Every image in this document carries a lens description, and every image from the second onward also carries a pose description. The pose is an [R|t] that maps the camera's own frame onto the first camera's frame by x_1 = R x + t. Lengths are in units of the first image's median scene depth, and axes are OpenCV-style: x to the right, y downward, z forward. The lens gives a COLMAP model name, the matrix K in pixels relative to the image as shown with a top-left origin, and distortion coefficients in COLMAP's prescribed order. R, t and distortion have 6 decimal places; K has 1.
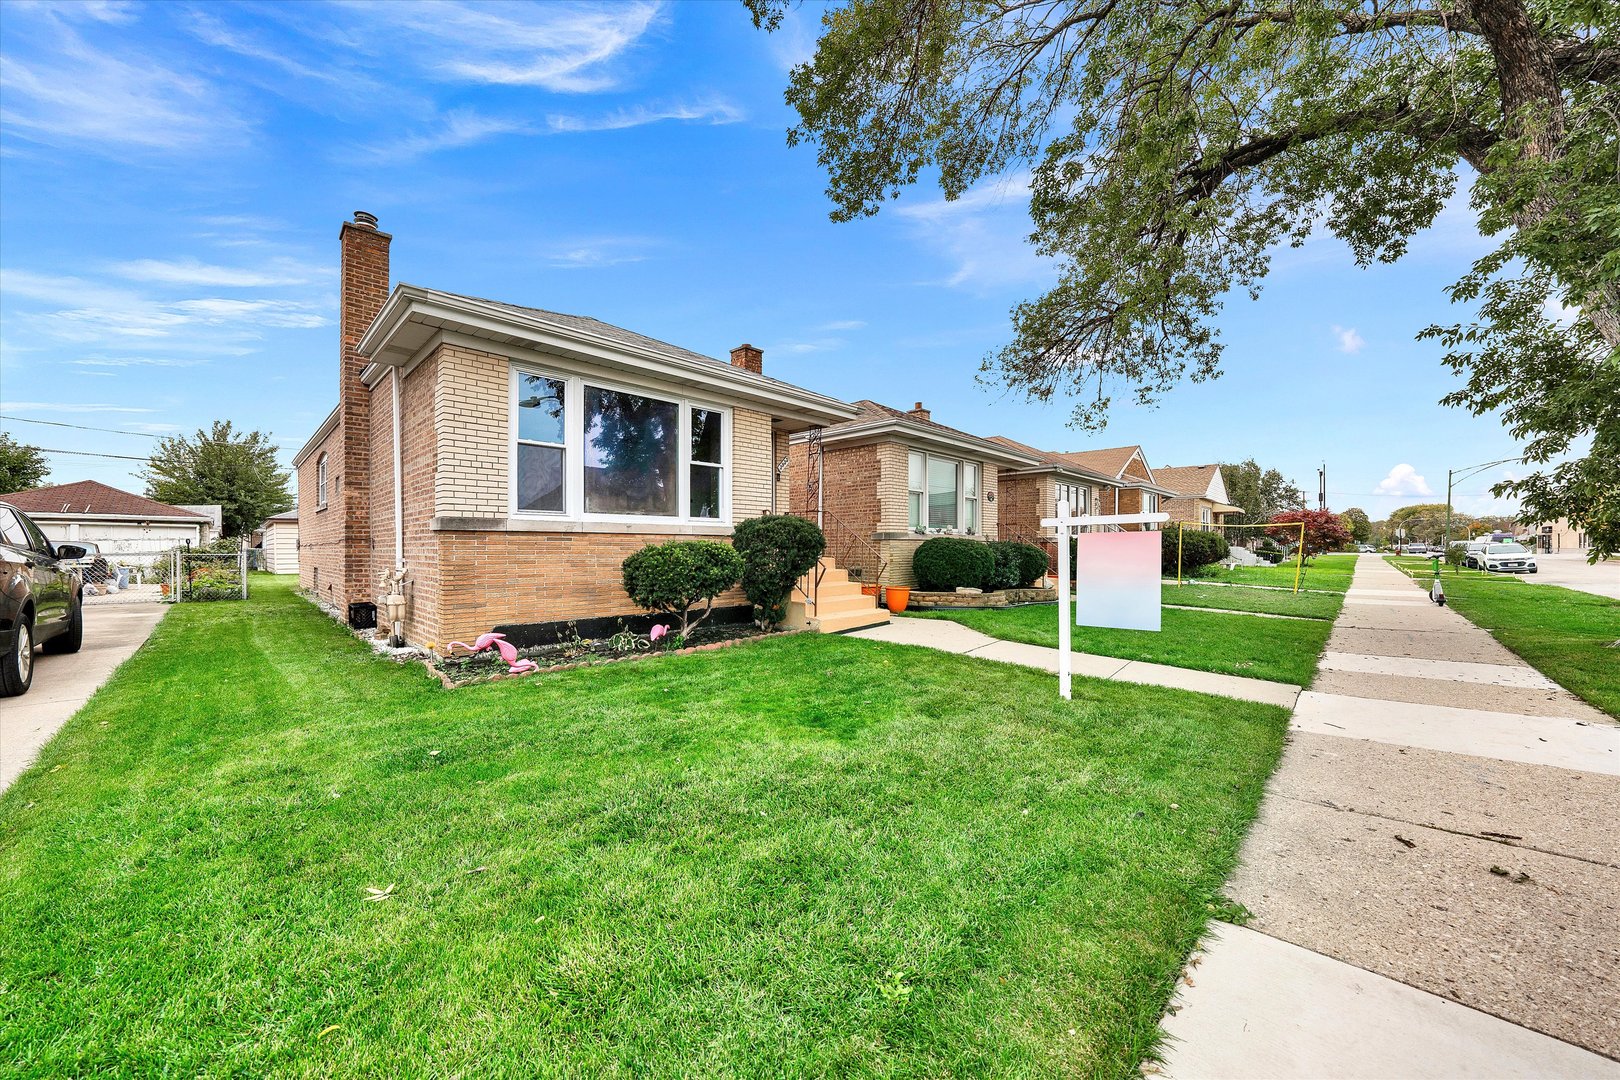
lens RADIAL K [[576.6, 0, 806.7], [0, 576.6, 546.9], [0, 0, 1]] dist [-0.023047, 0.002970]
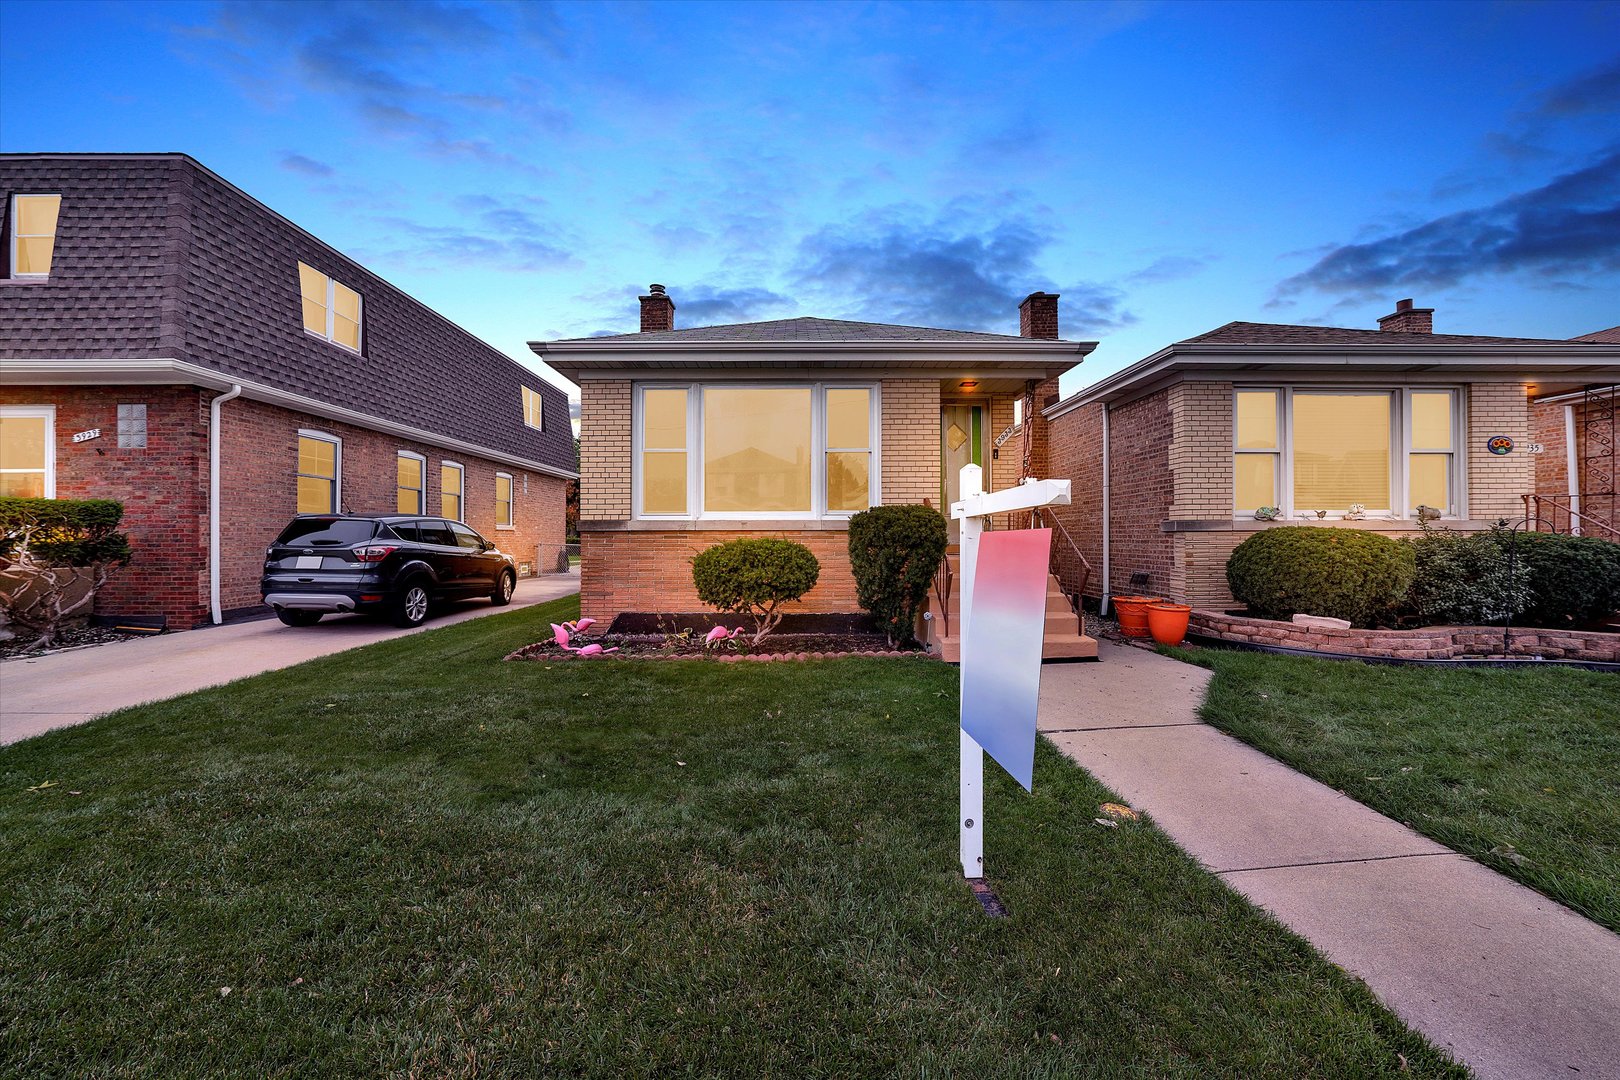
lens RADIAL K [[576.6, 0, 808.4], [0, 576.6, 532.3], [0, 0, 1]] dist [-0.023047, 0.002970]
pose [[0.706117, -0.004914, -0.708078, 0.358650], [0.003222, 0.999988, -0.003727, -0.012373], [0.708088, 0.000350, 0.706124, 0.286680]]
